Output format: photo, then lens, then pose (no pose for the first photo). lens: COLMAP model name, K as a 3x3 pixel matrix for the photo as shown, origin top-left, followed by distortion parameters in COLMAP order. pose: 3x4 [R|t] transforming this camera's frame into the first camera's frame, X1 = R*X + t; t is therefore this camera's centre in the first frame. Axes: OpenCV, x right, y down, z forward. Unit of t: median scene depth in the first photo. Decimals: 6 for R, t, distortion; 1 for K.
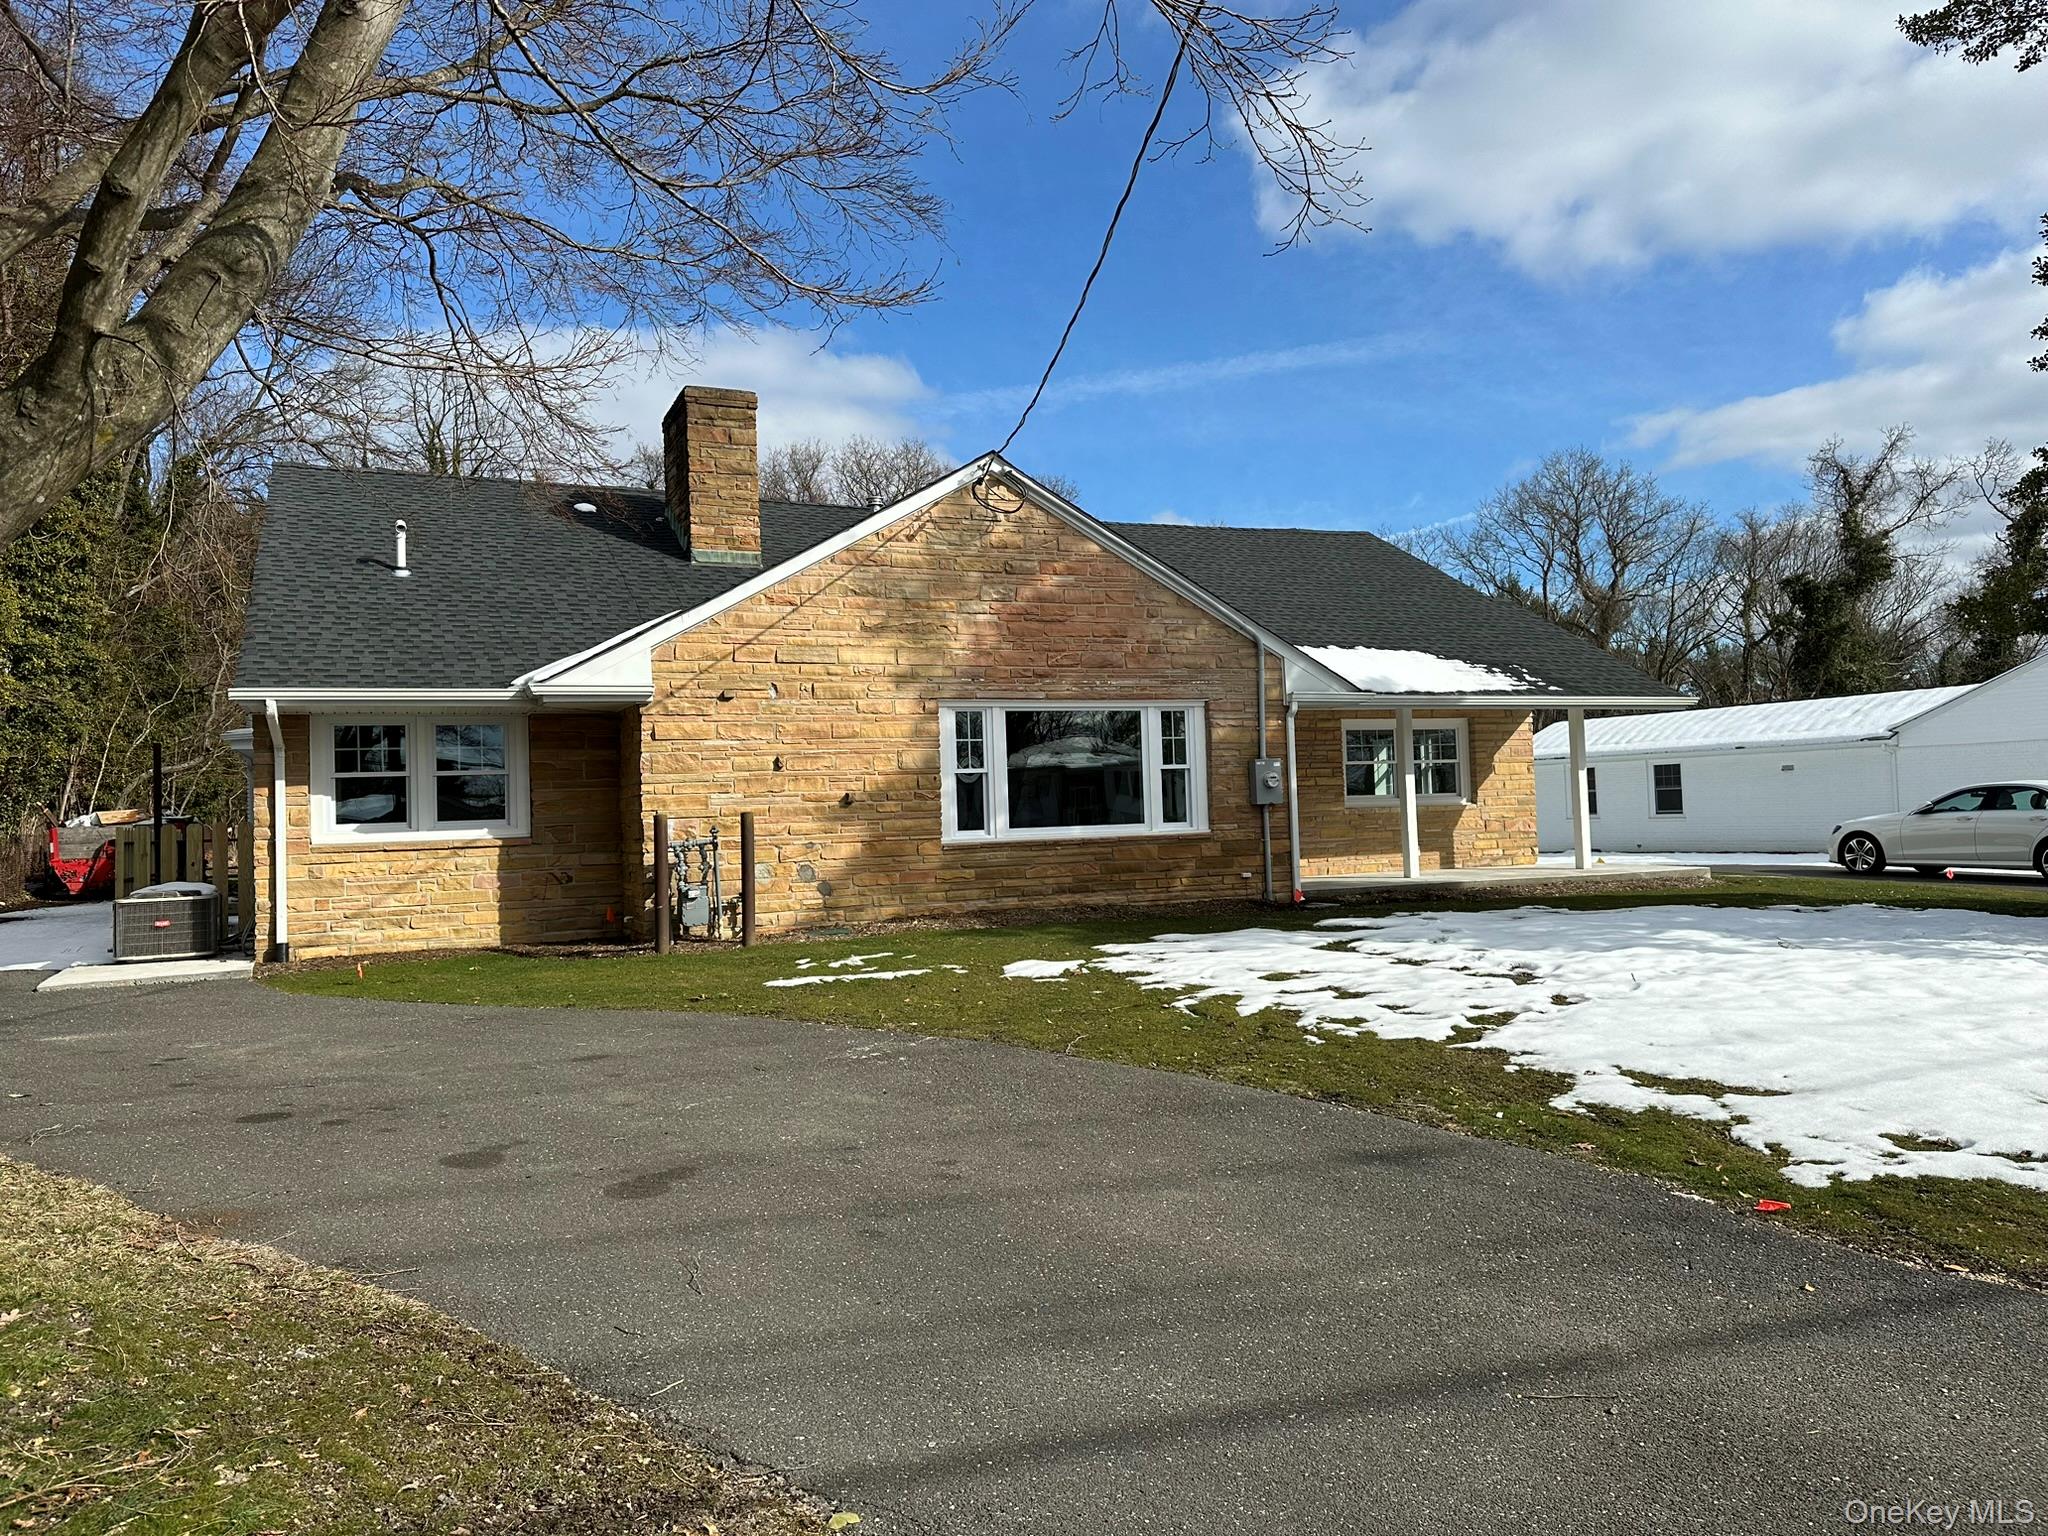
lens RADIAL K [[1457.7, 0, 1024.0], [0, 1457.7, 768.0], [0, 0, 1]] dist [0.116816, -0.202468]
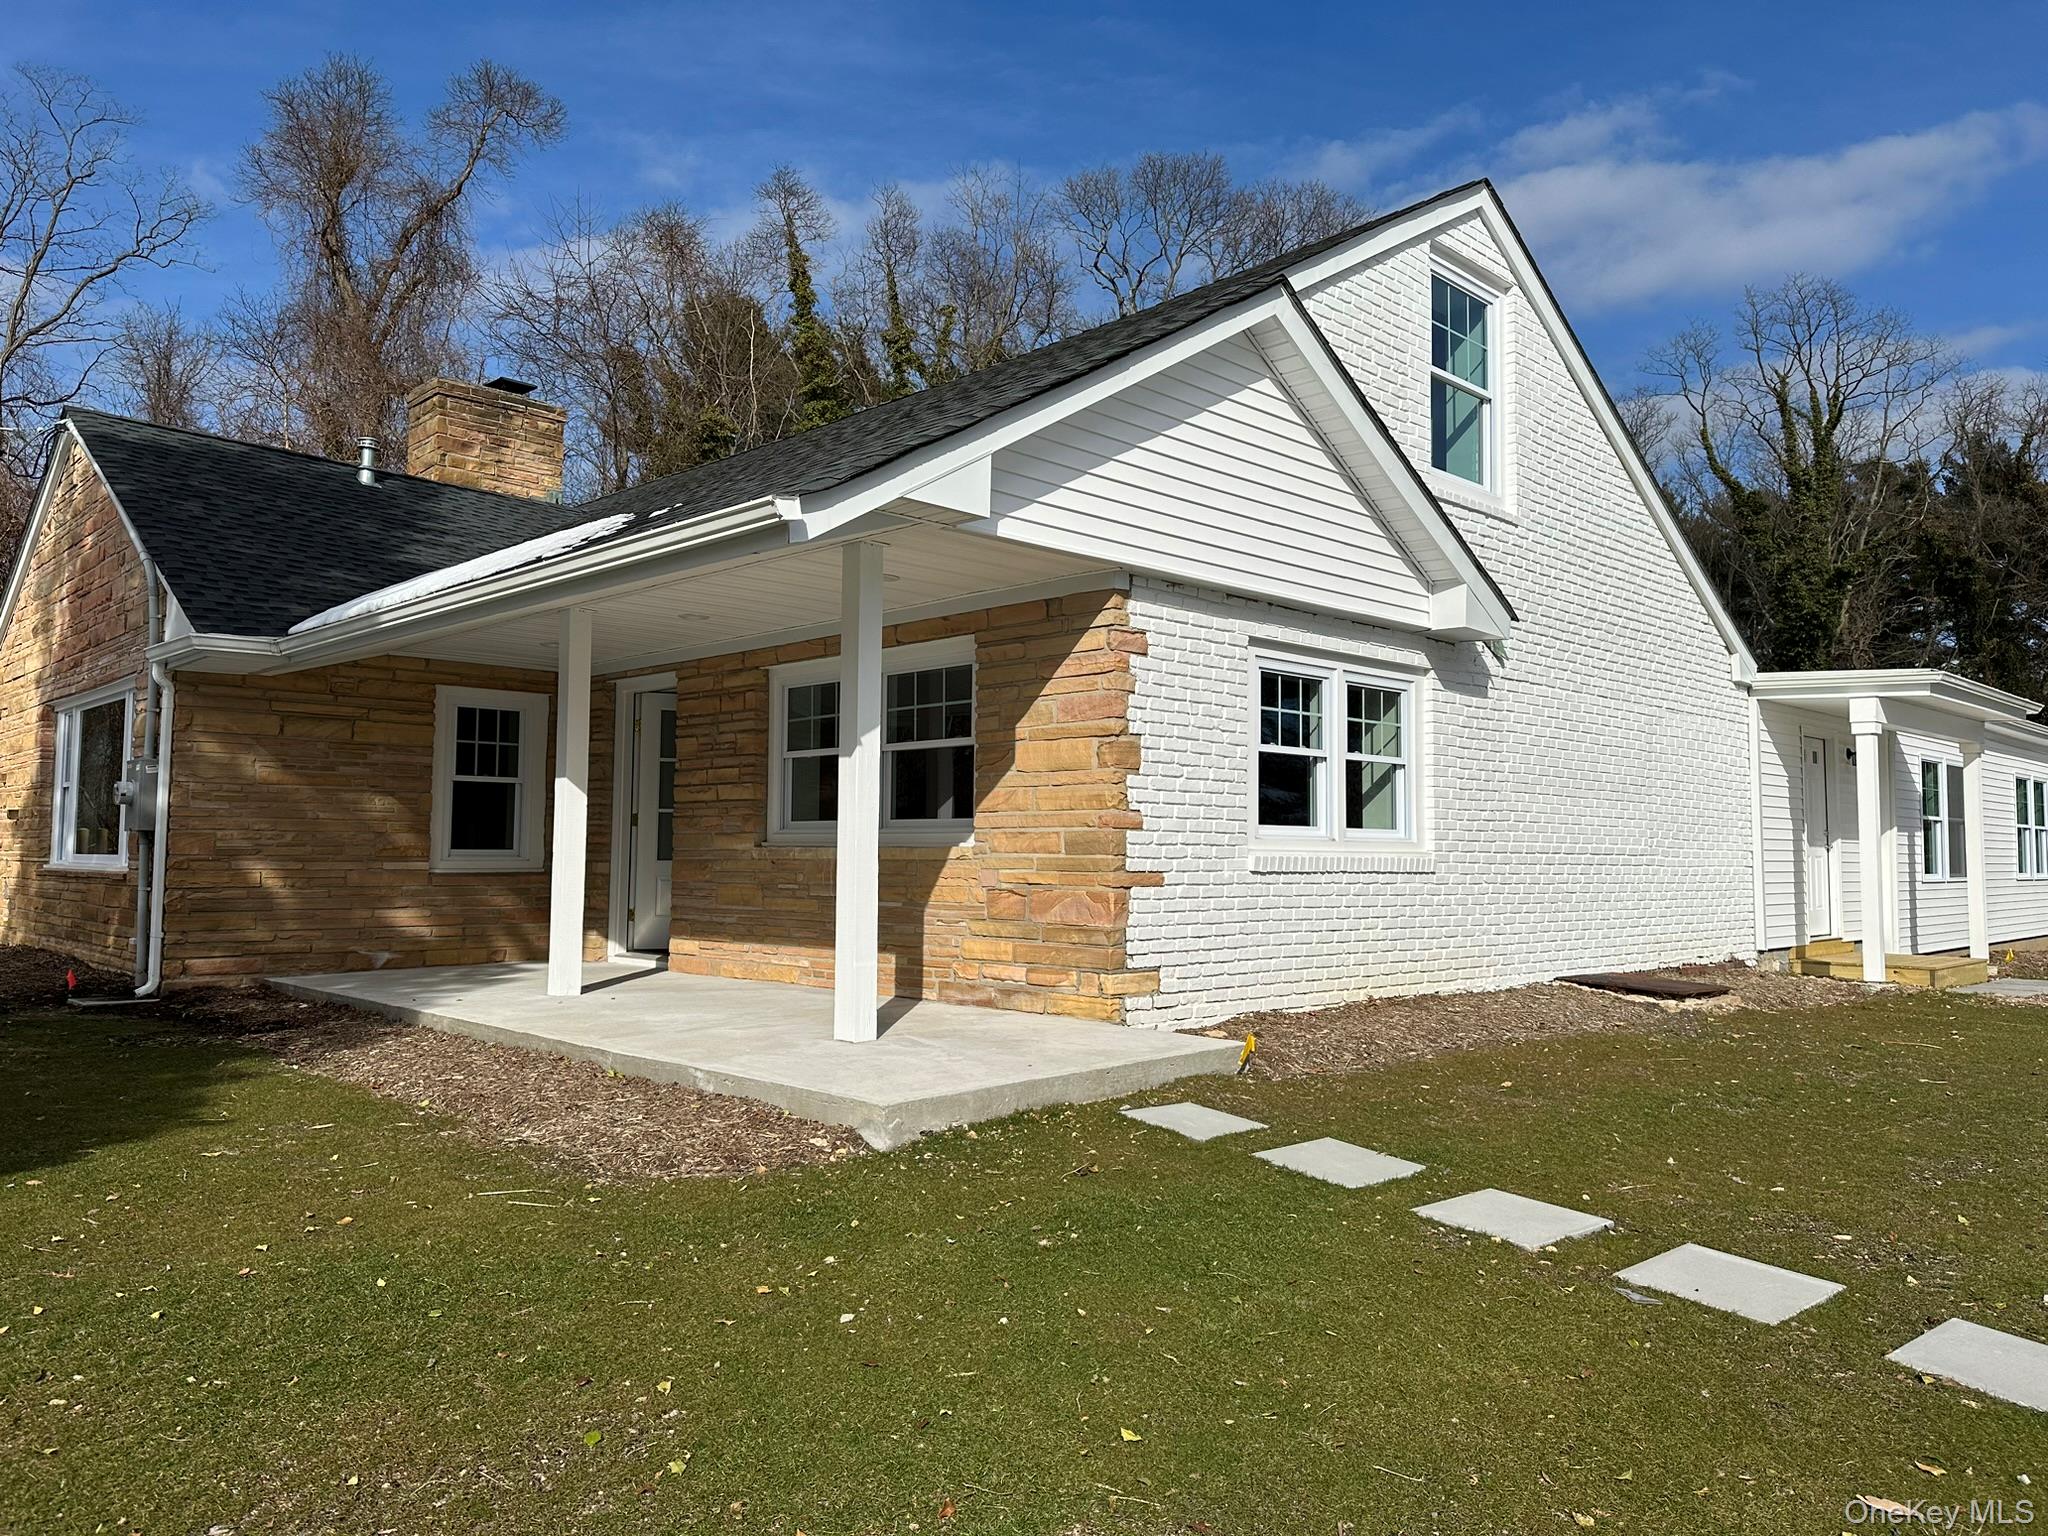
lens RADIAL K [[1457.7, 0, 1024.0], [0, 1457.7, 768.0], [0, 0, 1]] dist [0.116816, -0.202468]
pose [[0.317241, -0.019579, -0.948143, 0.699295], [0.012877, 0.999784, -0.016337, 0.009799], [0.948258, -0.007026, 0.317424, 0.900122]]
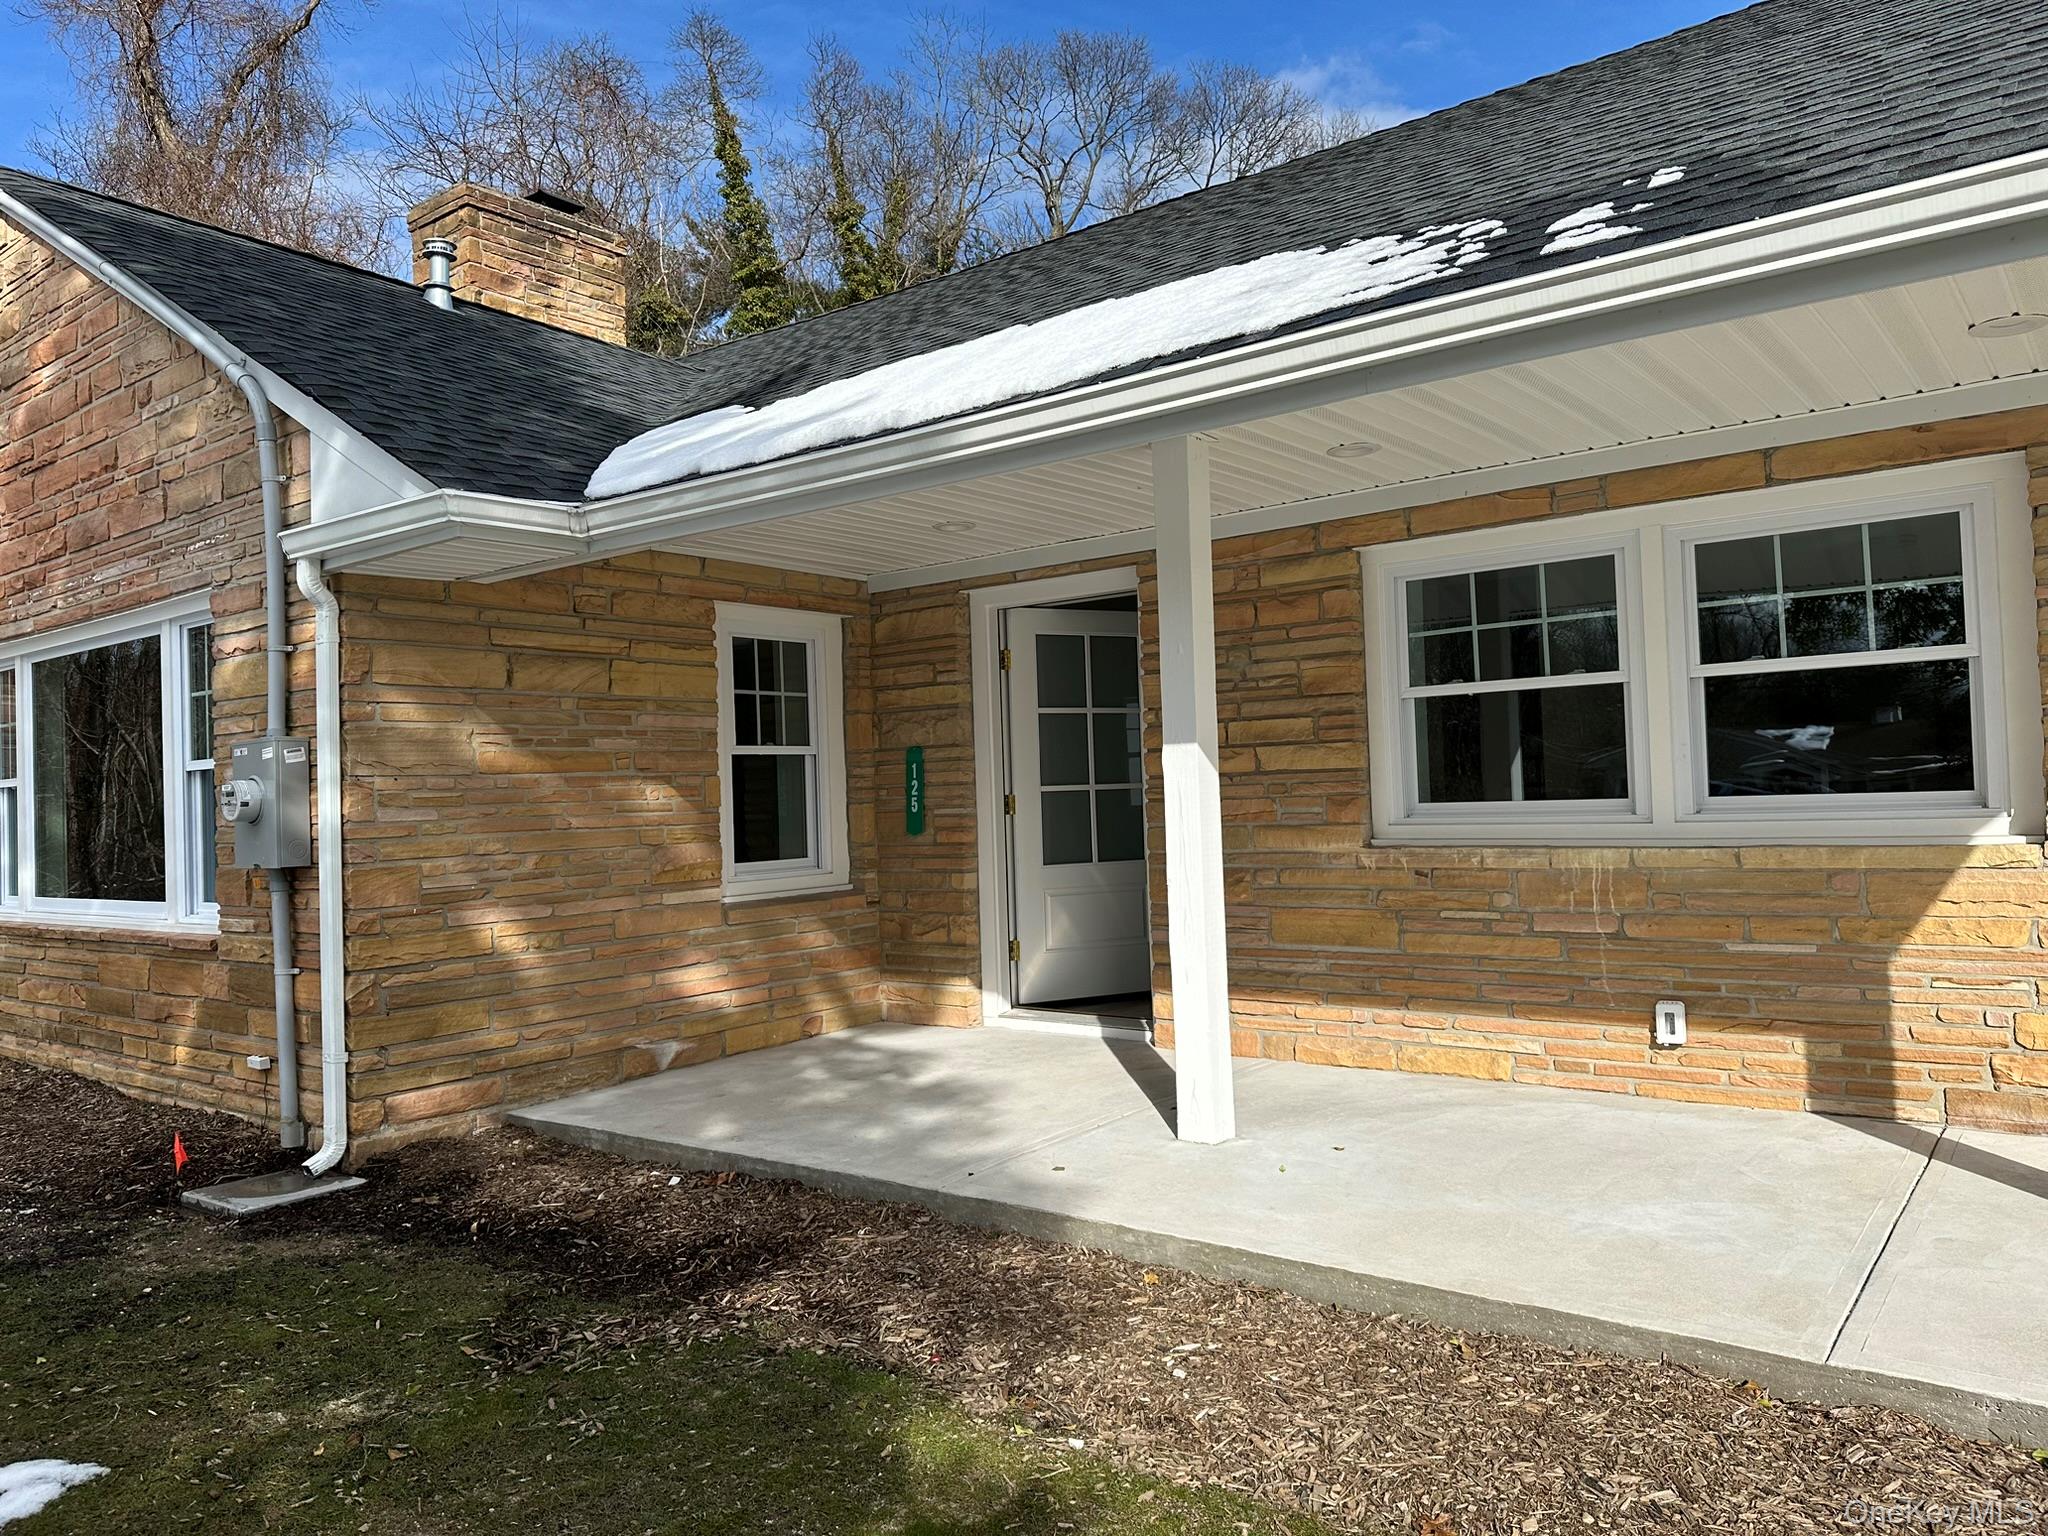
lens RADIAL K [[1447.4, 0, 1024.0], [0, 1447.4, 768.0], [0, 0, 1]] dist [0.085767, -0.099131]
pose [[0.451149, 0.003030, -0.892443, 0.439955], [0.048322, 0.998444, 0.027818, -0.000324], [0.891139, -0.055675, 0.450301, 0.779259]]
